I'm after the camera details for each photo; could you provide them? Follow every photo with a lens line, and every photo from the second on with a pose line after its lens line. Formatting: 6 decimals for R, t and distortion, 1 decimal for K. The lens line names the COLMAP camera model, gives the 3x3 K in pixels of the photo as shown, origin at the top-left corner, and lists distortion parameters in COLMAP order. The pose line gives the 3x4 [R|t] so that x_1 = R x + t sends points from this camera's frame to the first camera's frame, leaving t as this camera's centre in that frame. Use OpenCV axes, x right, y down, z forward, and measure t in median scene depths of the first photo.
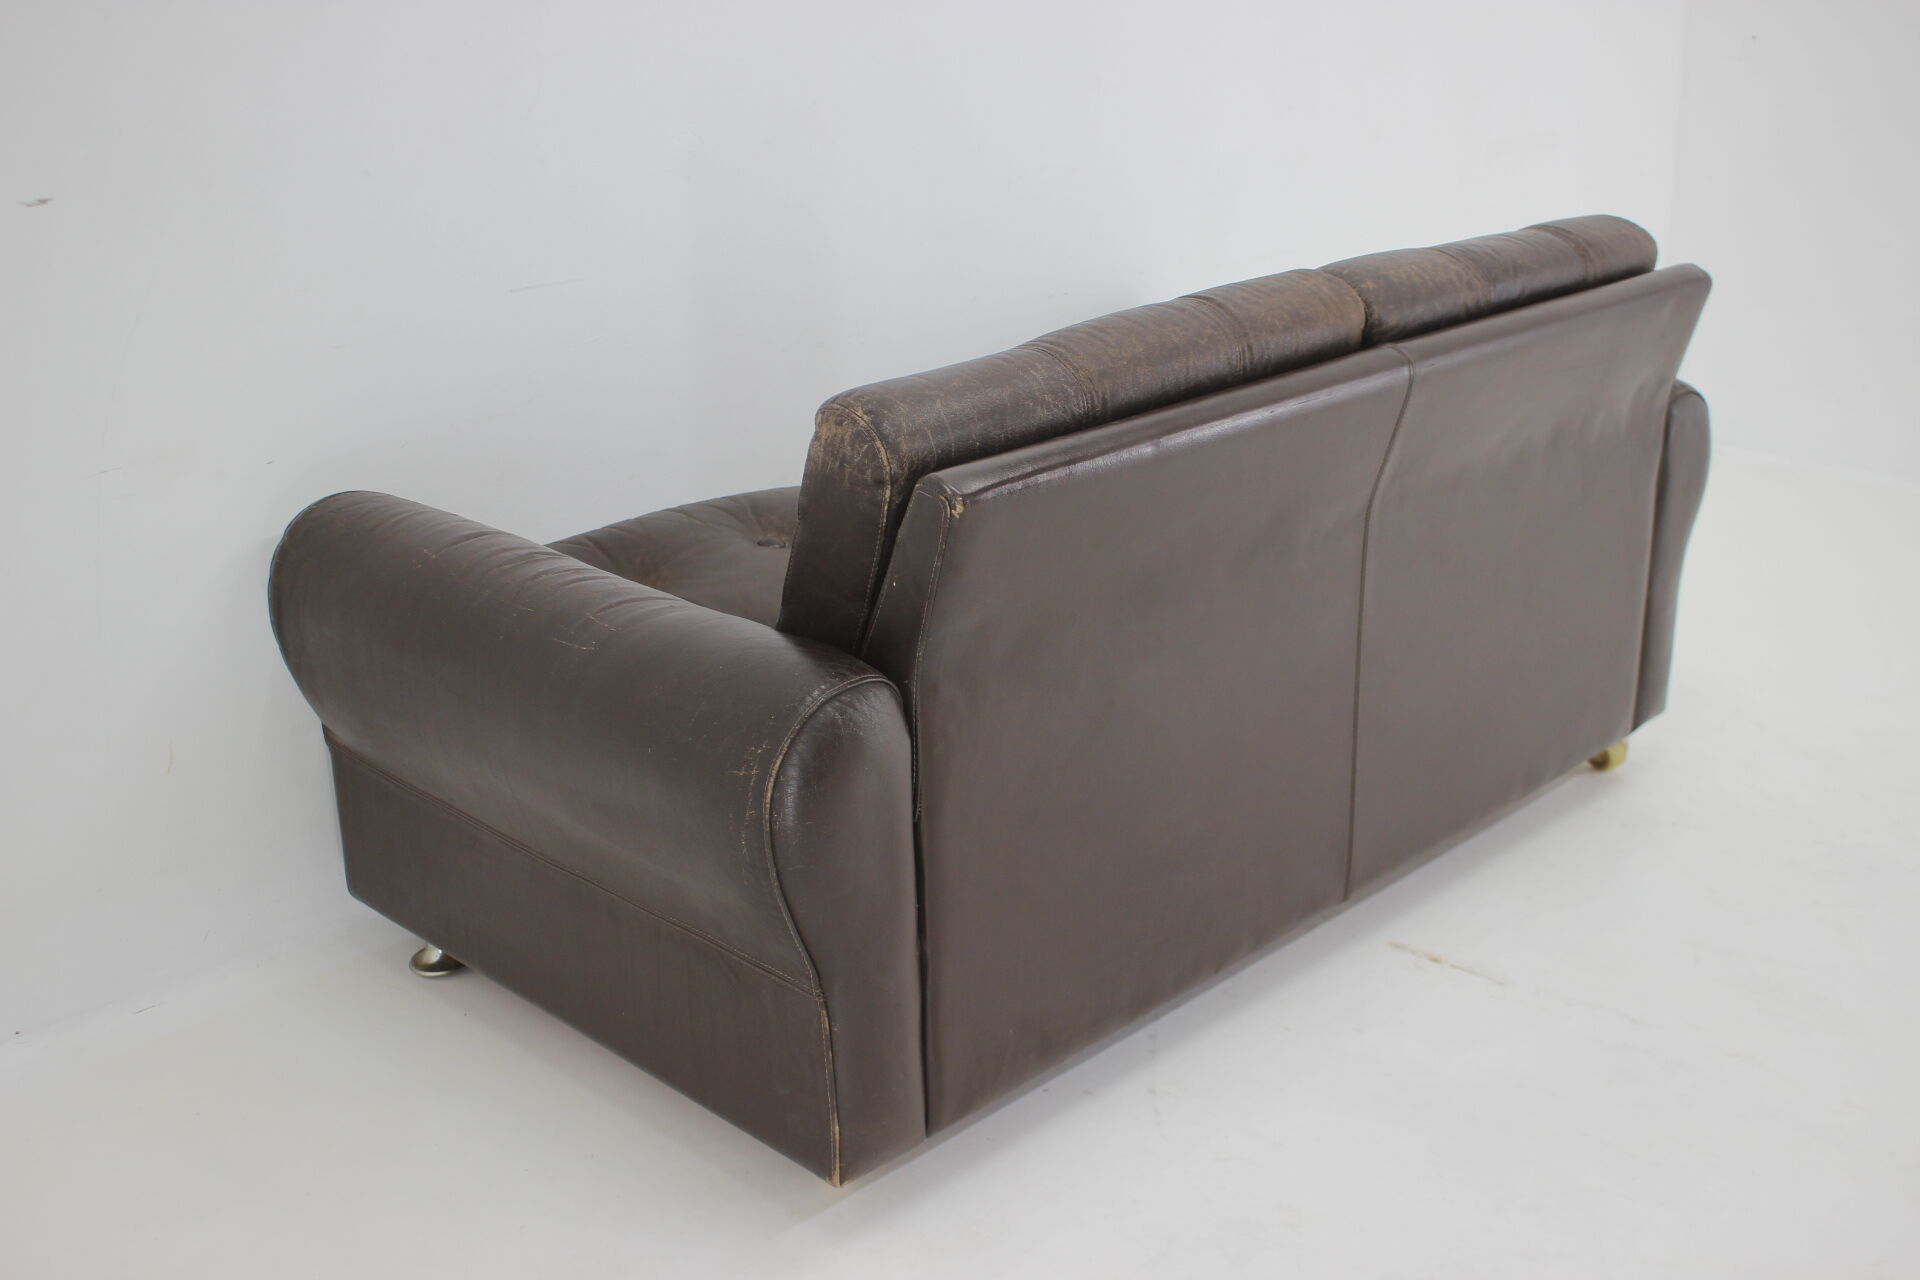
lens RADIAL K [[2154.7, 0, 958.6], [0, 2154.7, 632.6], [0, 0, 1]] dist [-0.086998, 0.000000]
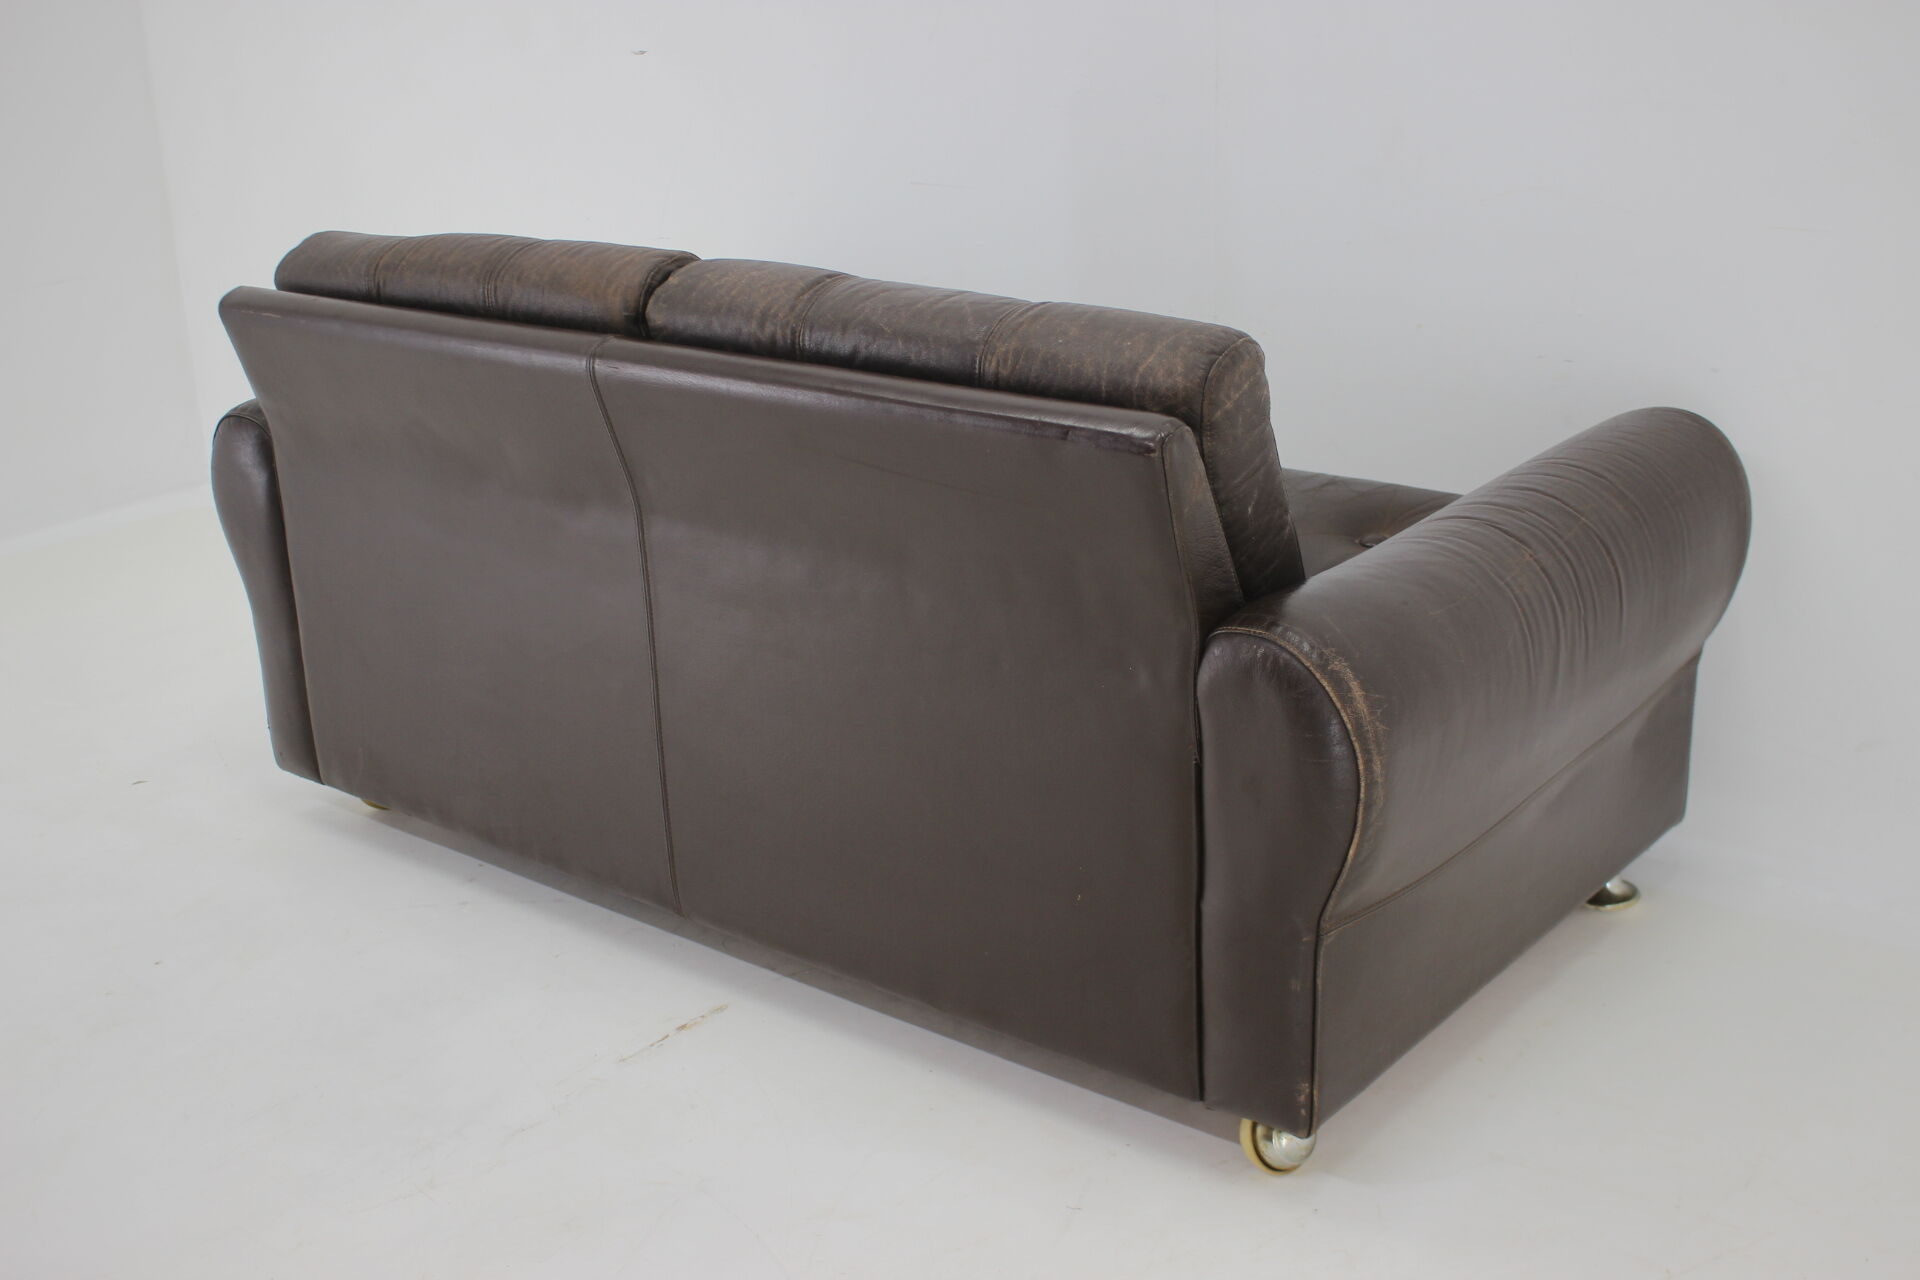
lens RADIAL K [[2306.1, 0, 960.8], [0, 2306.1, 632.7], [0, 0, 1]] dist [-0.081240, 0.000000]
pose [[0.076266, 0.330474, -0.940729, 1.323889], [-0.294451, 0.908863, 0.295409, -0.392725], [0.952619, 0.254469, 0.166623, 1.087298]]
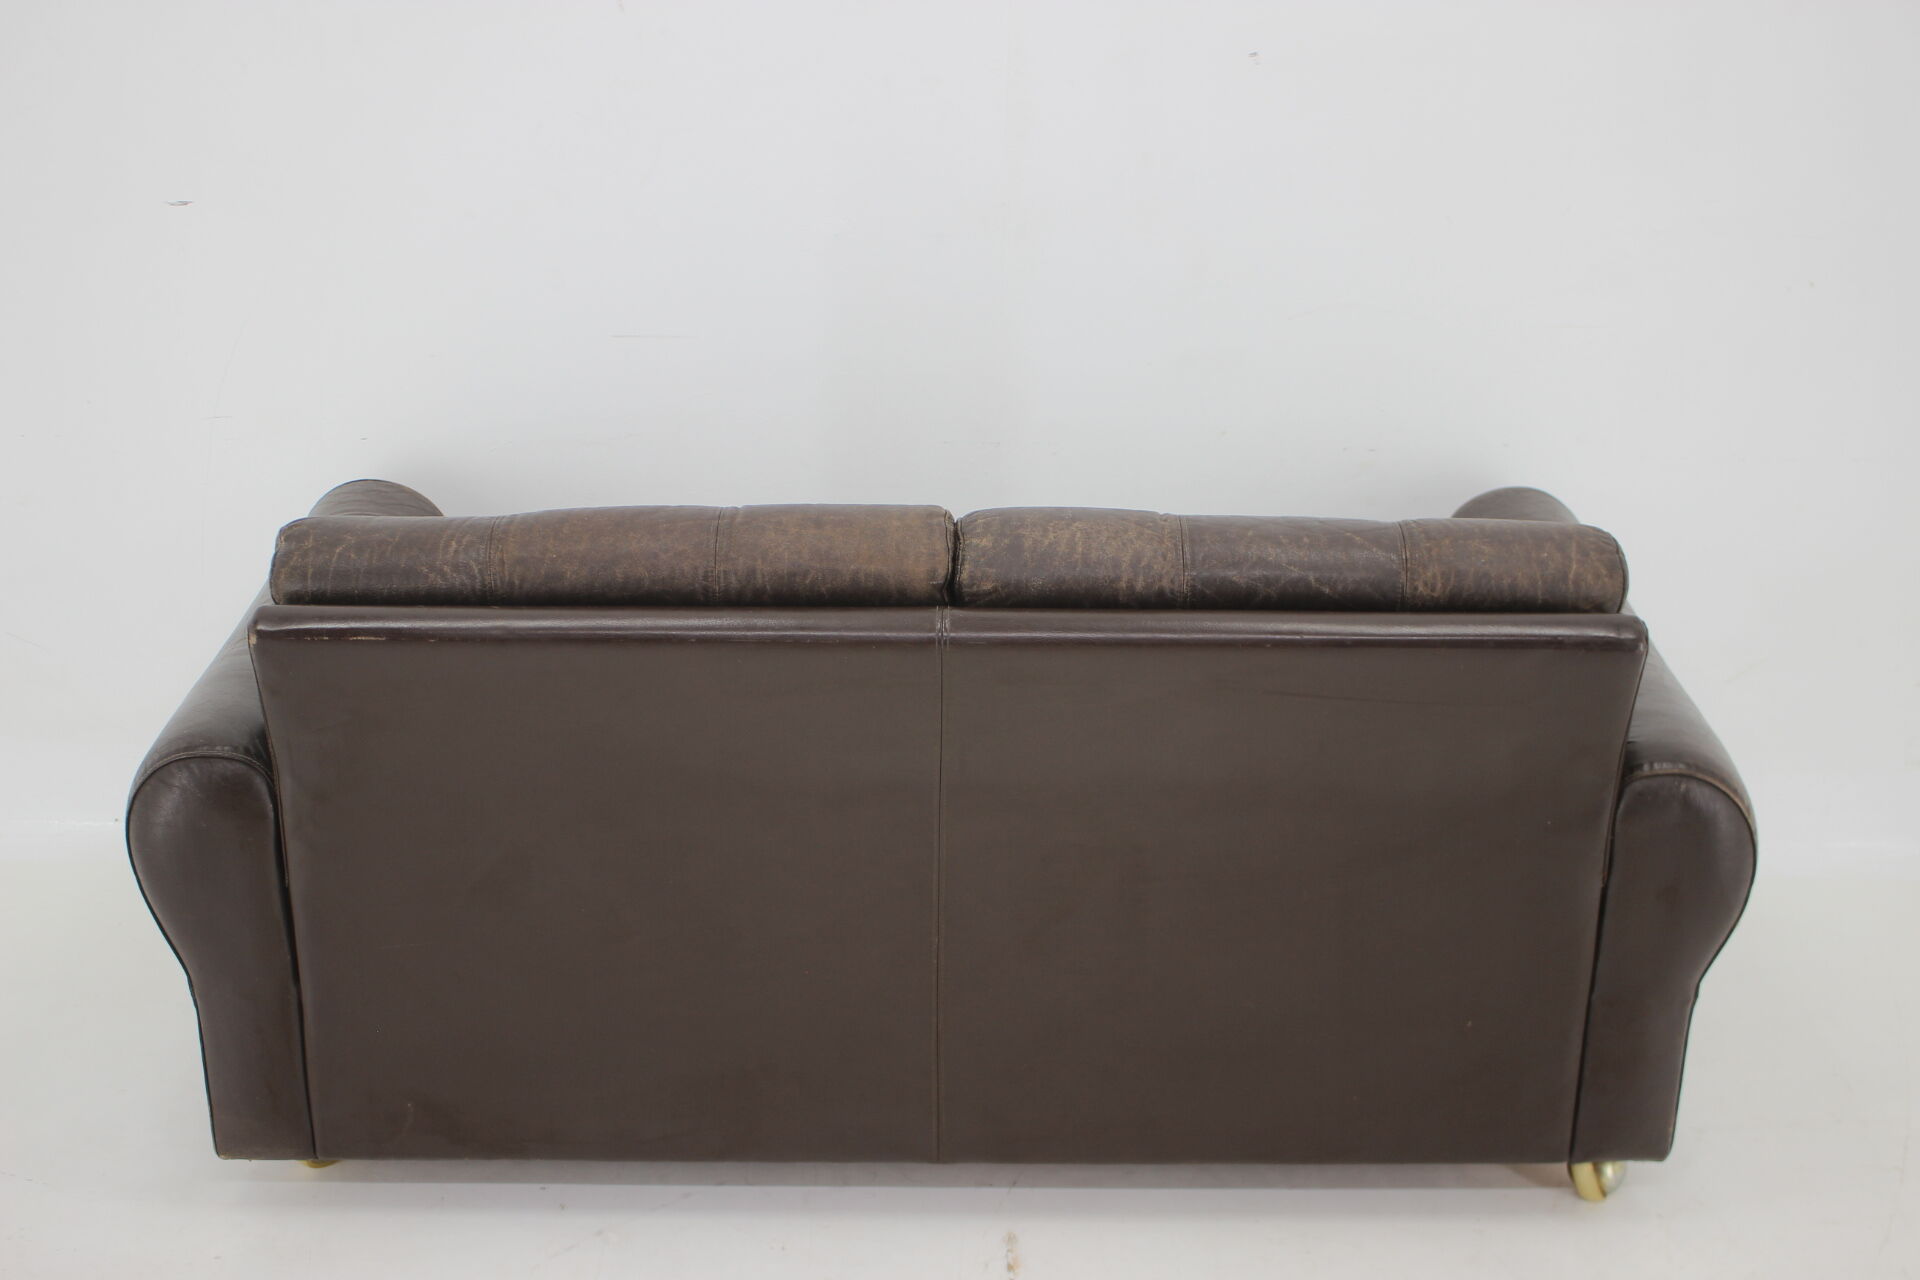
lens RADIAL K [[2626.9, 0, 965.8], [0, 2626.9, 655.8], [0, 0, 1]] dist [-0.033434, 0.000000]
pose [[0.701818, 0.291163, -0.650135, 1.034178], [-0.257643, 0.954620, 0.149403, -0.311257], [0.664132, 0.062649, 0.744986, 0.162402]]
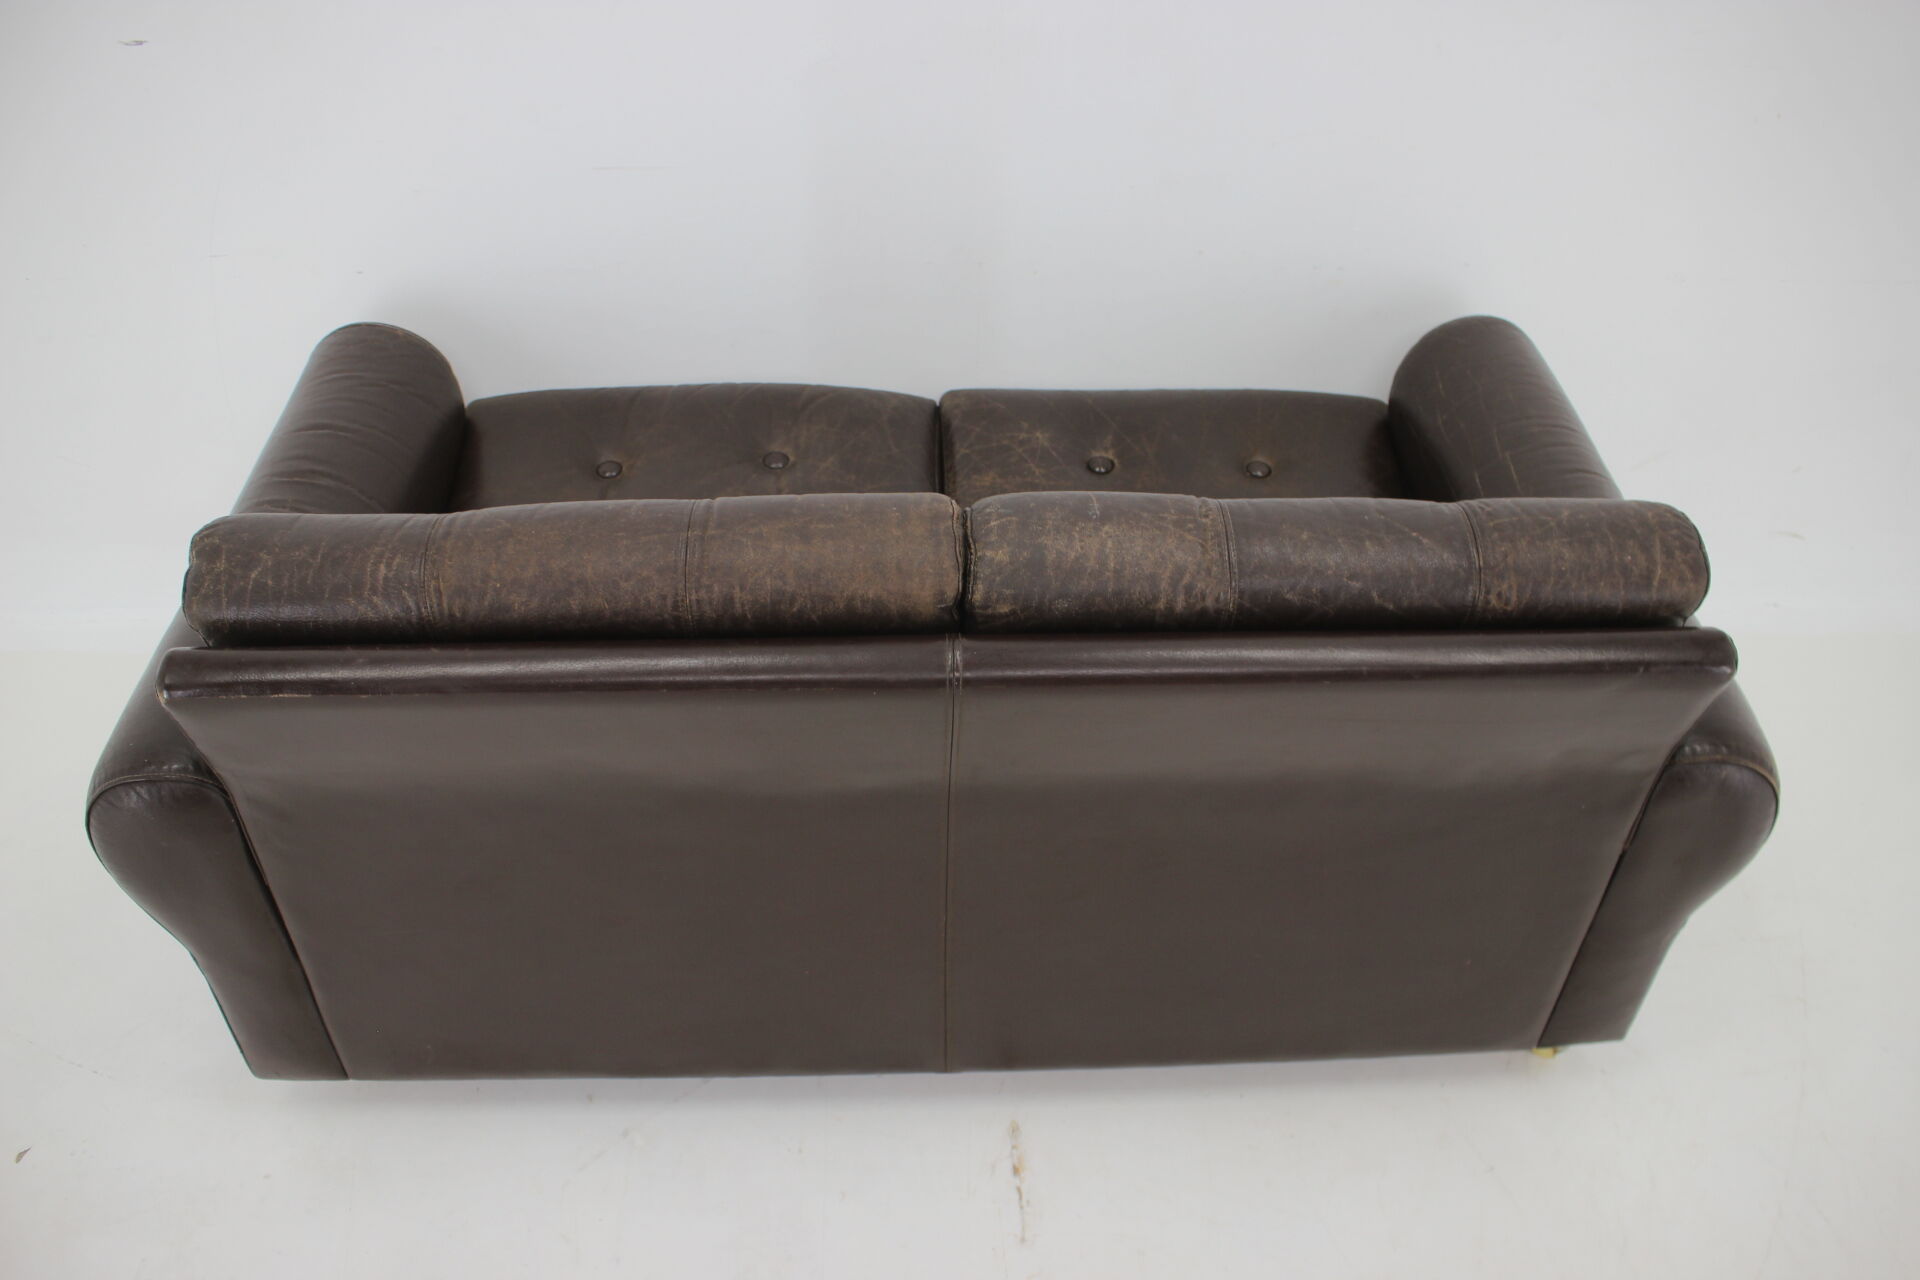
lens RADIAL K [[1611.0, 0, 967.3], [0, 1611.0, 659.1], [0, 0, 1]] dist [-0.134482, 0.090795]
pose [[0.726535, 0.469879, -0.501360, 0.549984], [-0.256742, 0.862432, 0.436227, -0.424756], [0.637362, -0.188213, 0.747225, 0.590499]]
